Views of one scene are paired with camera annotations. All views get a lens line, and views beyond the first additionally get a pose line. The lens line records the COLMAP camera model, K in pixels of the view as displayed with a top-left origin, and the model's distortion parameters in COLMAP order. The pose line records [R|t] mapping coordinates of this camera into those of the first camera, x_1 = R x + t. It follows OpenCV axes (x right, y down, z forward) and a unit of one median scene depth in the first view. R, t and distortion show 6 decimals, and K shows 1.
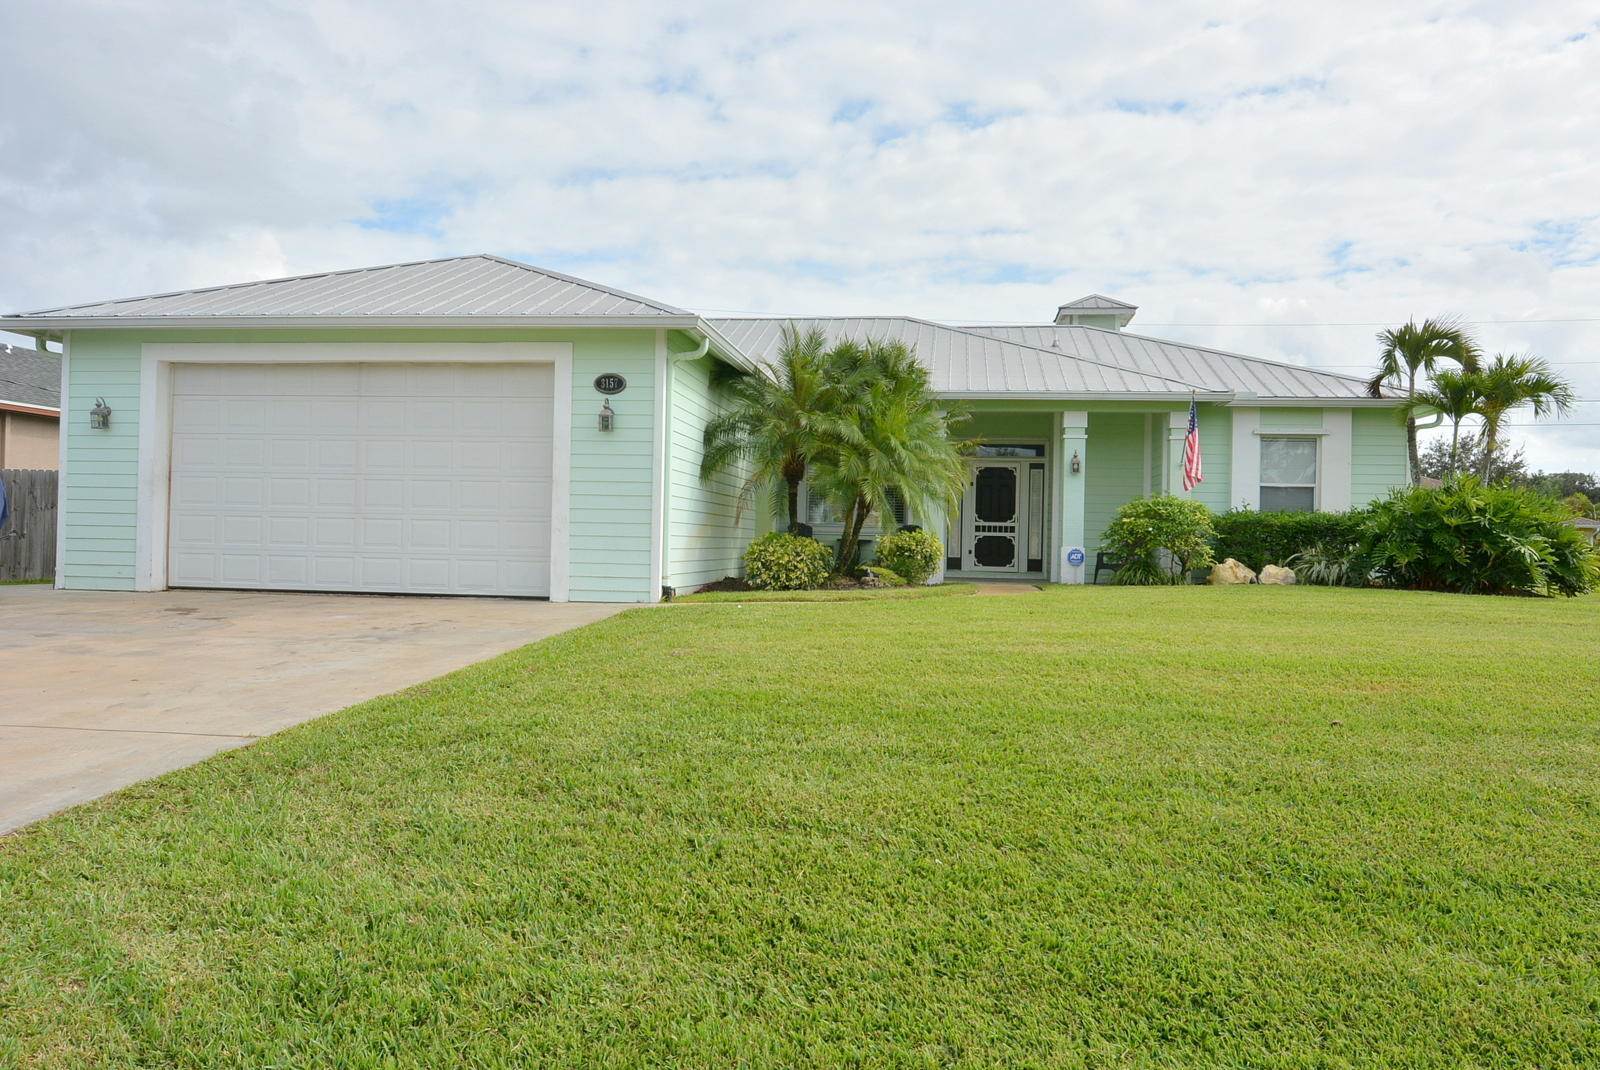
lens RADIAL K [[1137.8, 0, 800.0], [0, 1137.8, 535.0], [0, 0, 1]] dist [-0.002556, -0.003854]
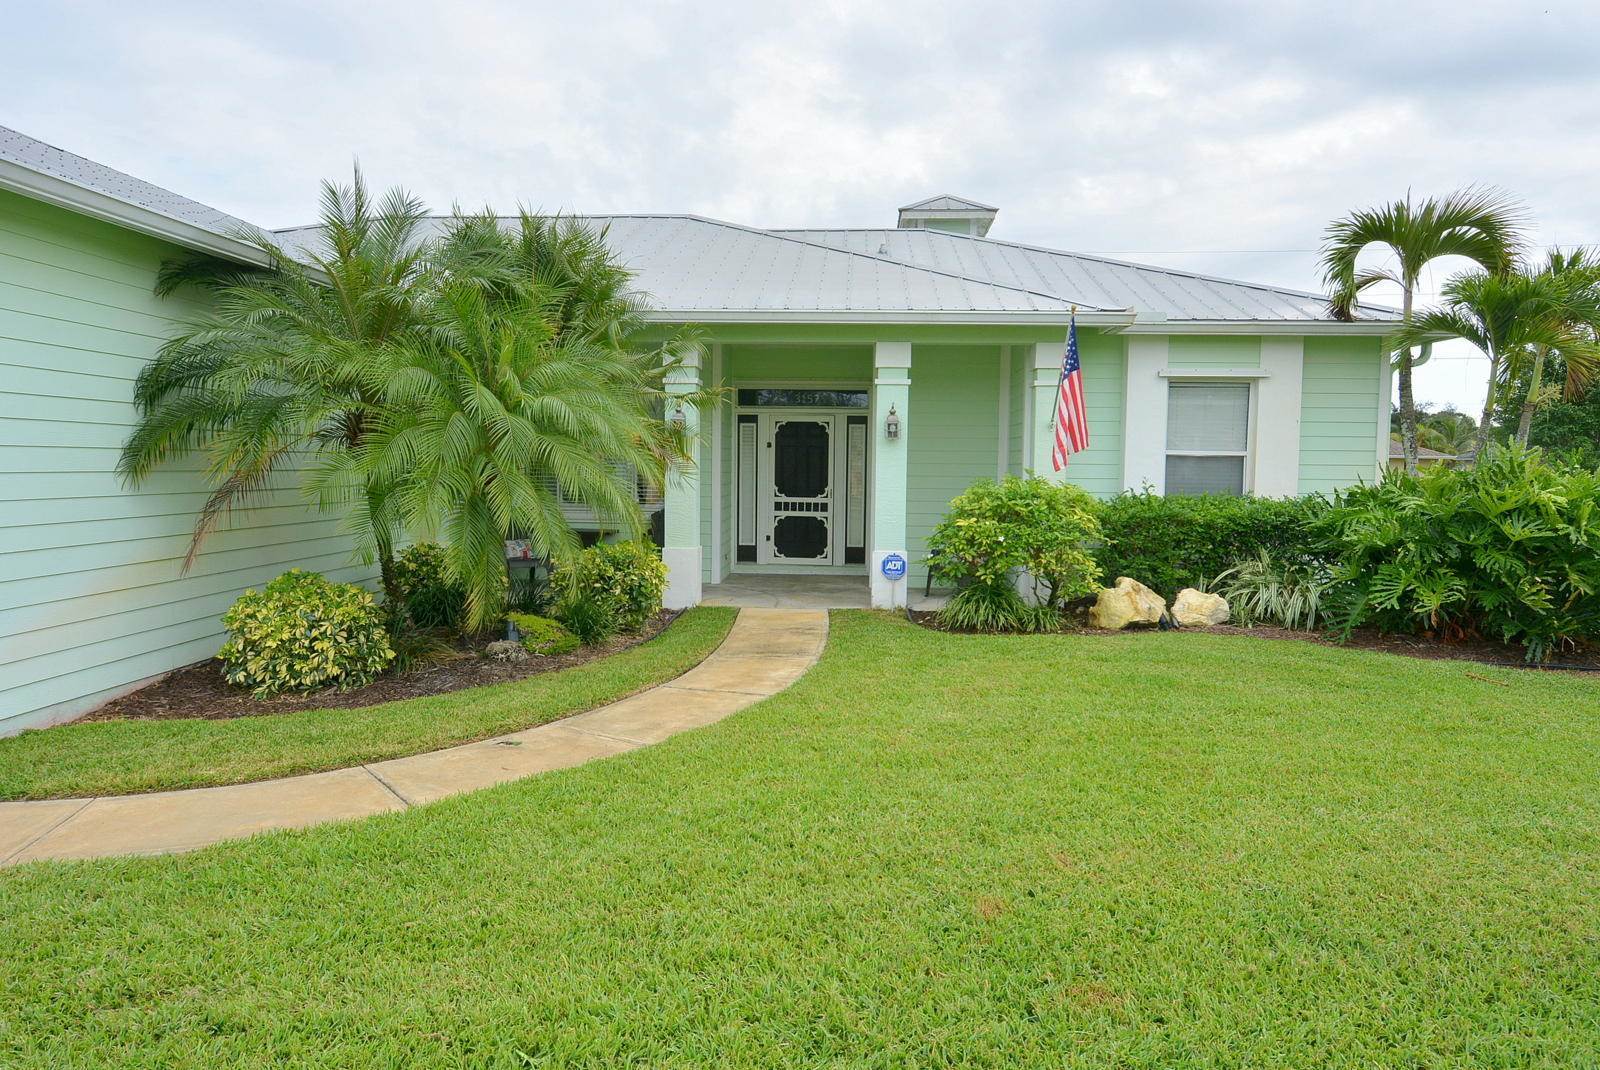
lens RADIAL K [[955.7, 0, 800.0], [0, 955.7, 535.0], [0, 0, 1]] dist [0.004853, 0.001992]
pose [[0.997463, -0.014839, 0.069626, 0.151447], [0.008938, 0.996400, 0.084308, -0.046491], [-0.070627, -0.083472, 0.994004, 0.458373]]
